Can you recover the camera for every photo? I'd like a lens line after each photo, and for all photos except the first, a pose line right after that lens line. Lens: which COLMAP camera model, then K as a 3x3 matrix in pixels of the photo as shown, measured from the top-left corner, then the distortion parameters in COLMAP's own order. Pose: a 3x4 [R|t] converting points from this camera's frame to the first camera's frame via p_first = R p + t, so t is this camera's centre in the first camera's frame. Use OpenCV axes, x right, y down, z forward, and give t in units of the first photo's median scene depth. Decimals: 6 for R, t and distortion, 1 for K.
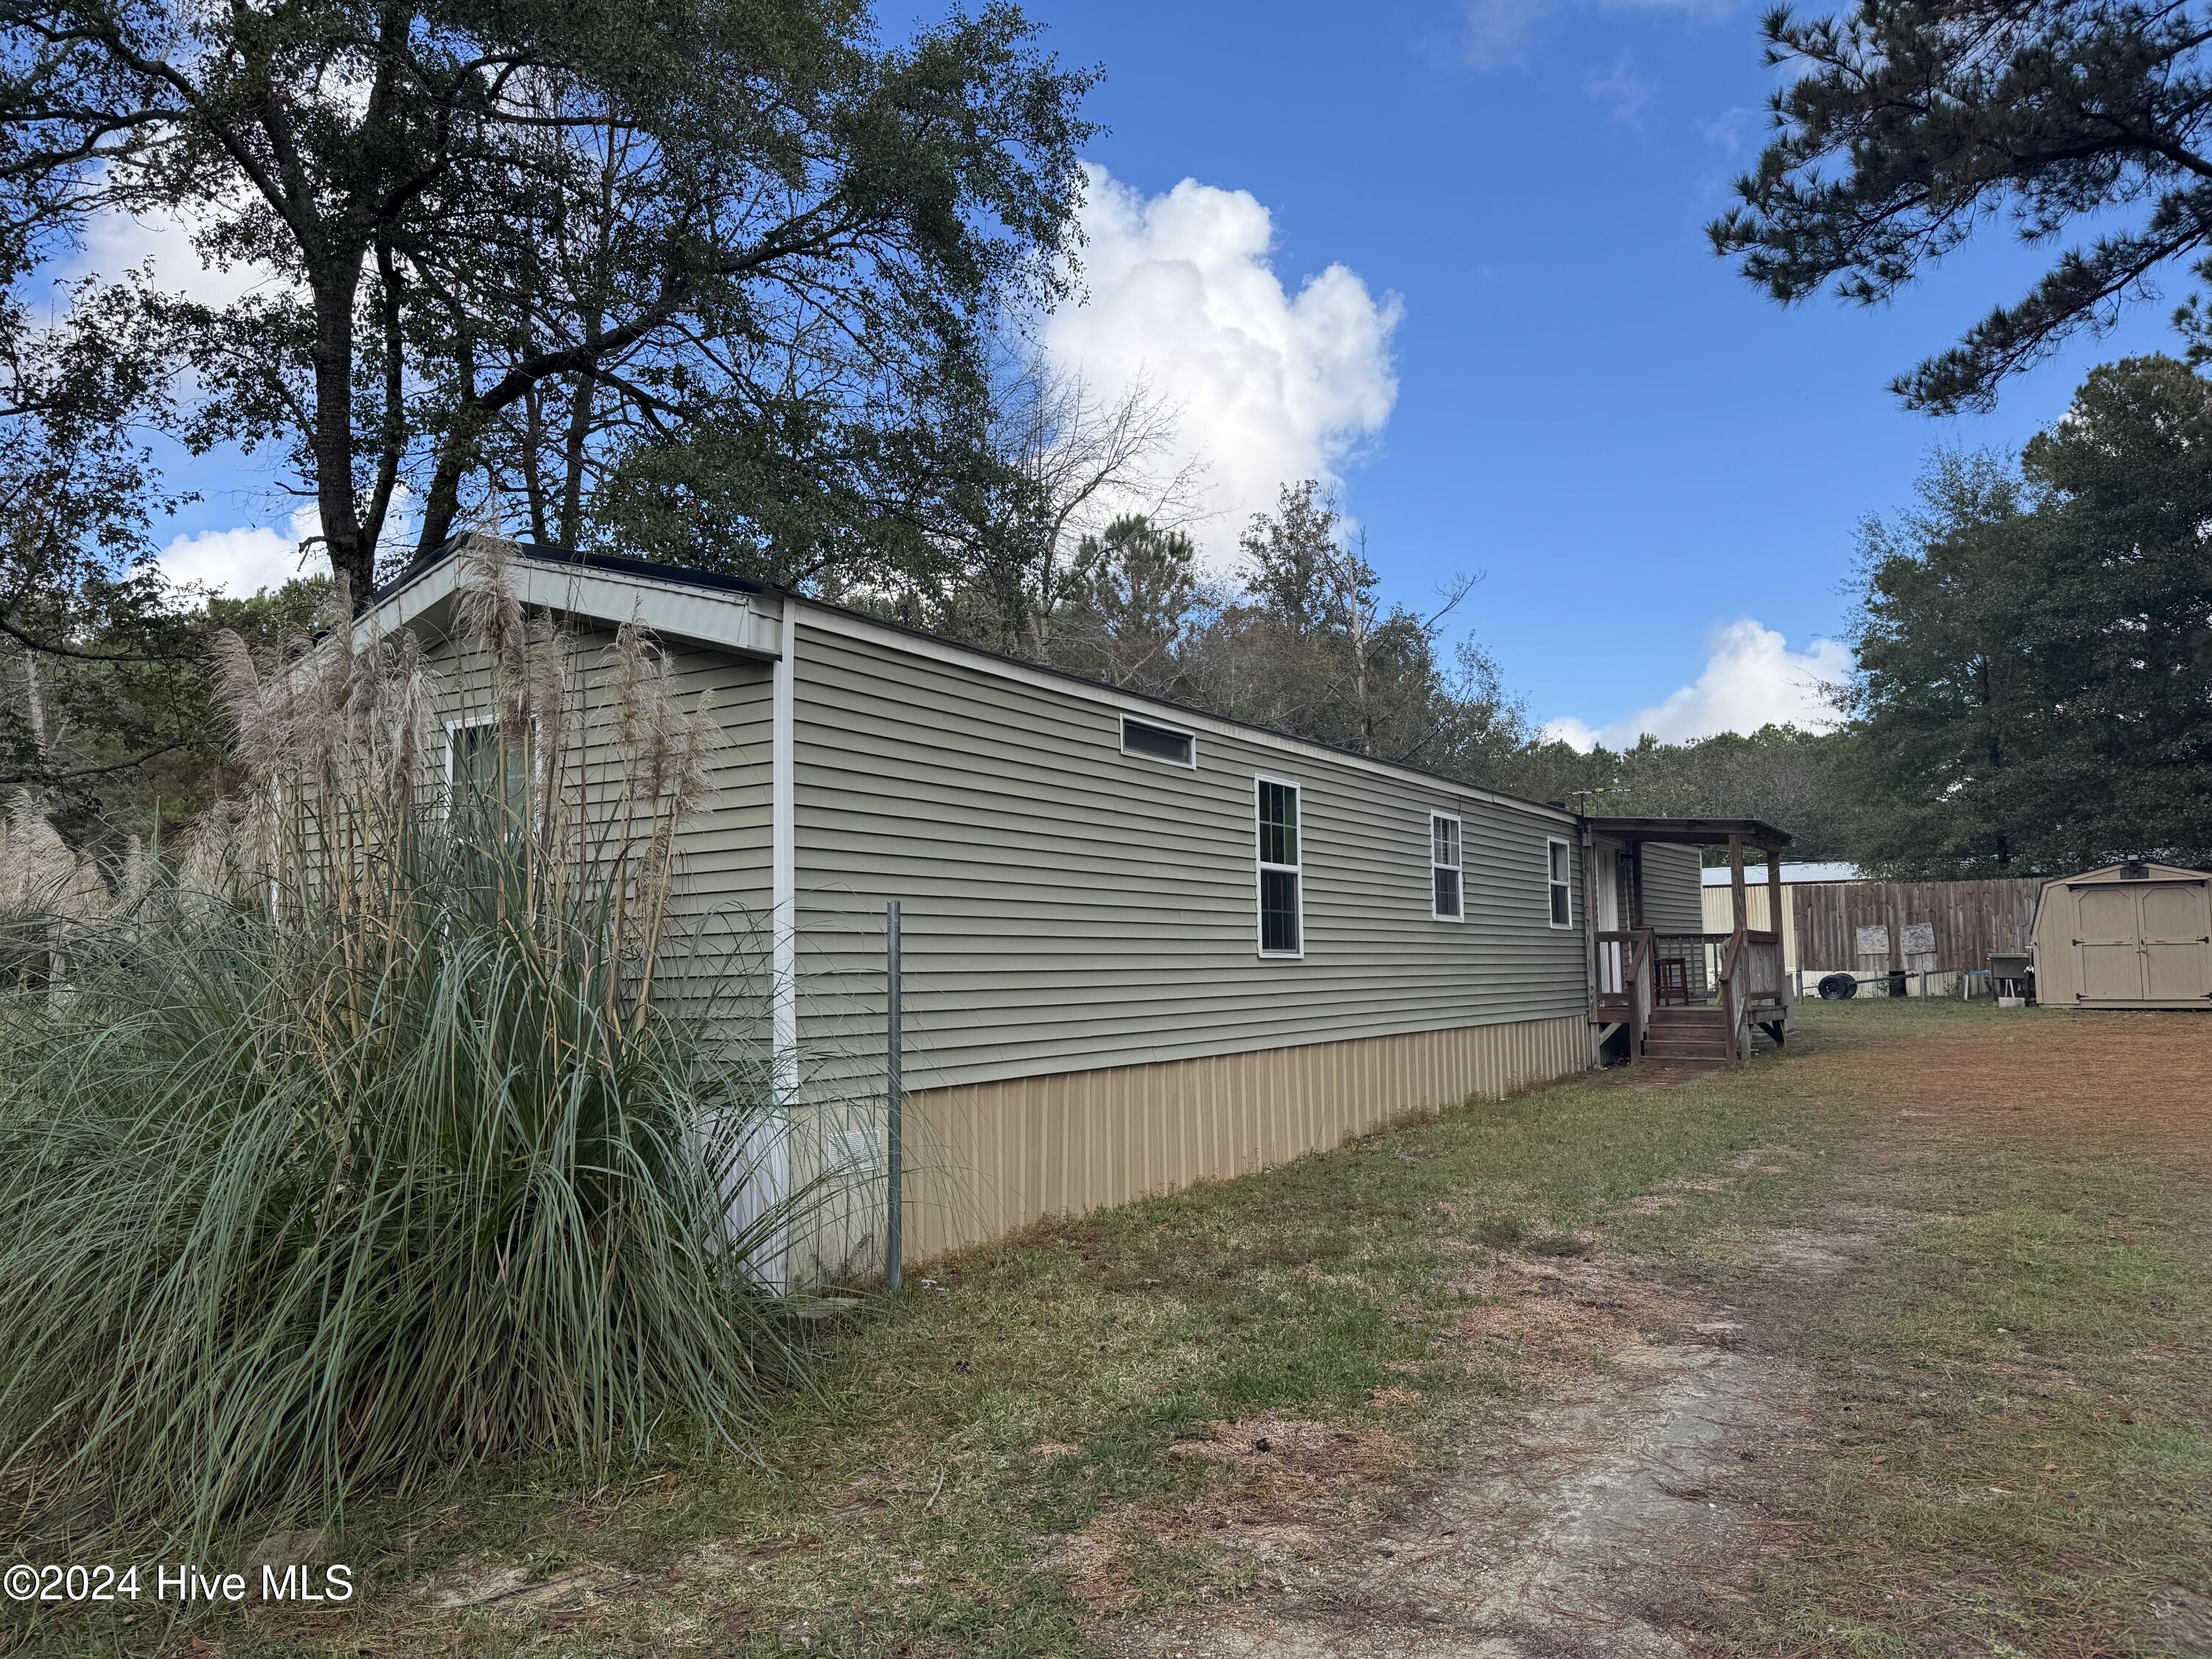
lens RADIAL K [[1572.4, 0, 1106.0], [0, 1572.4, 829.5], [0, 0, 1]] dist [0.025529, -0.000012]
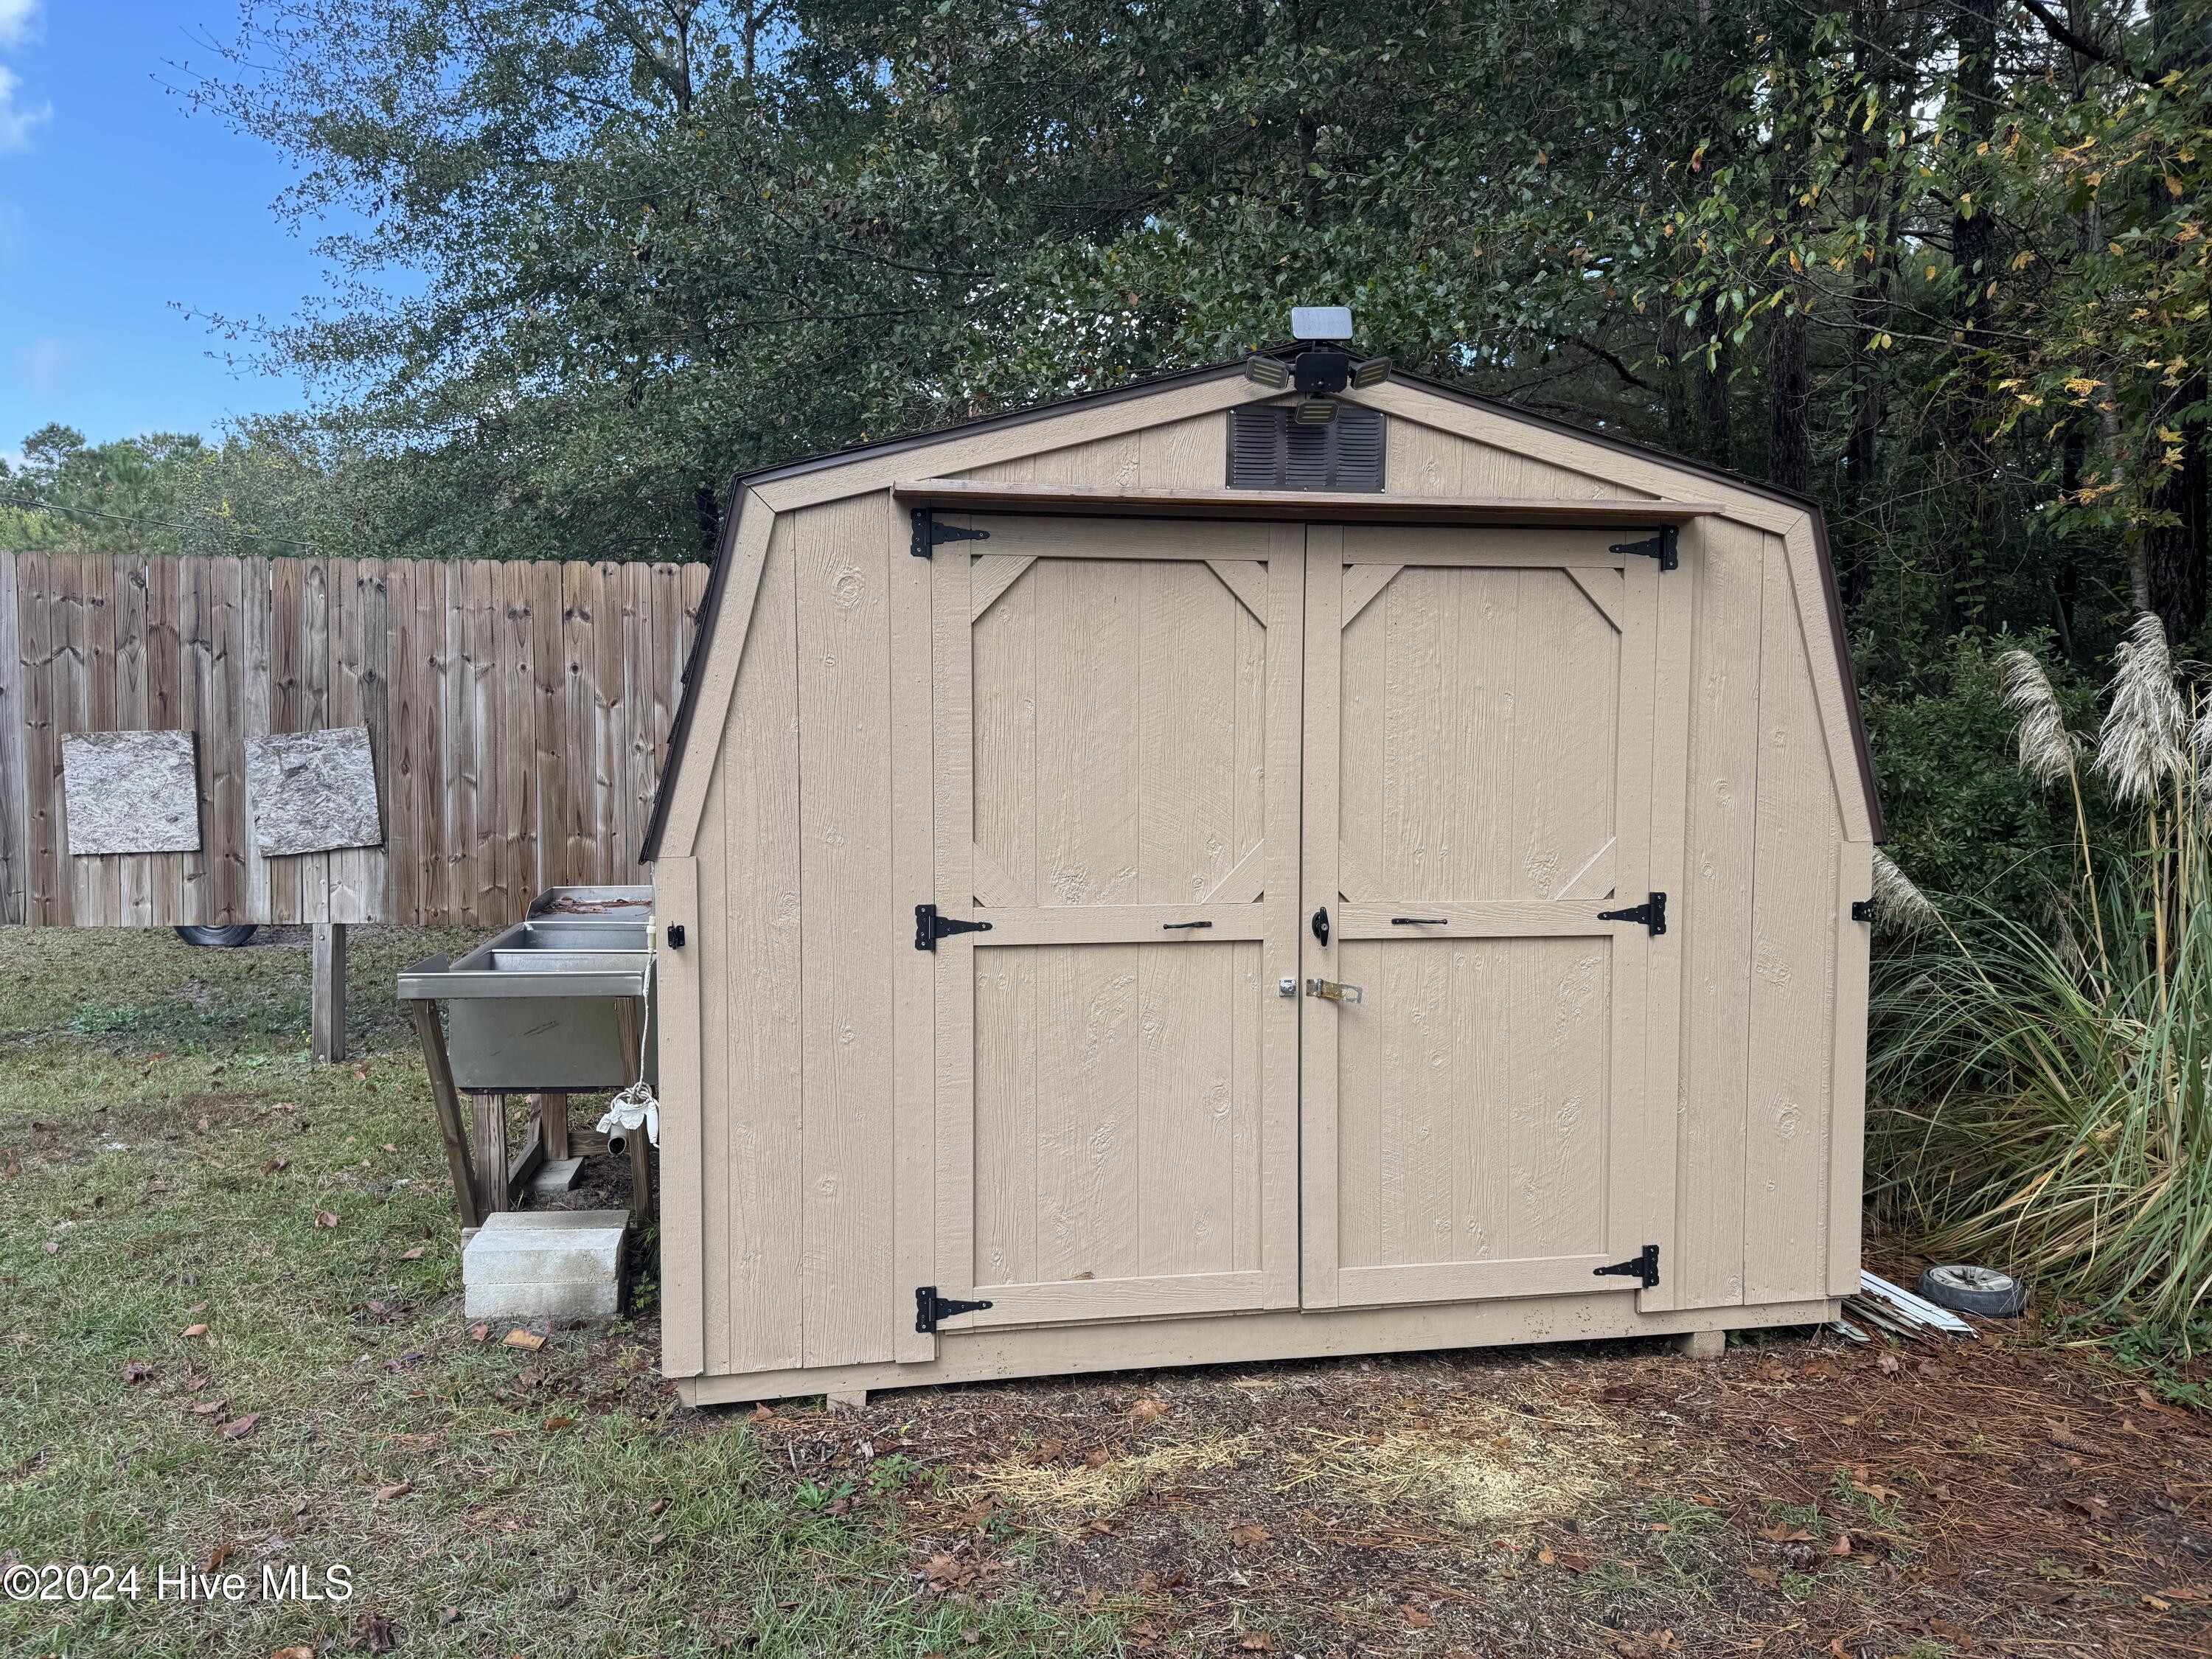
lens RADIAL K [[1572.4, 0, 1106.0], [0, 1572.4, 829.5], [0, 0, 1]] dist [0.025529, -0.000012]
pose [[0.745792, -0.023443, 0.665766, 0.528459], [-0.070431, 0.991005, 0.113793, 0.046228], [-0.662445, -0.131756, 0.737432, 0.885889]]
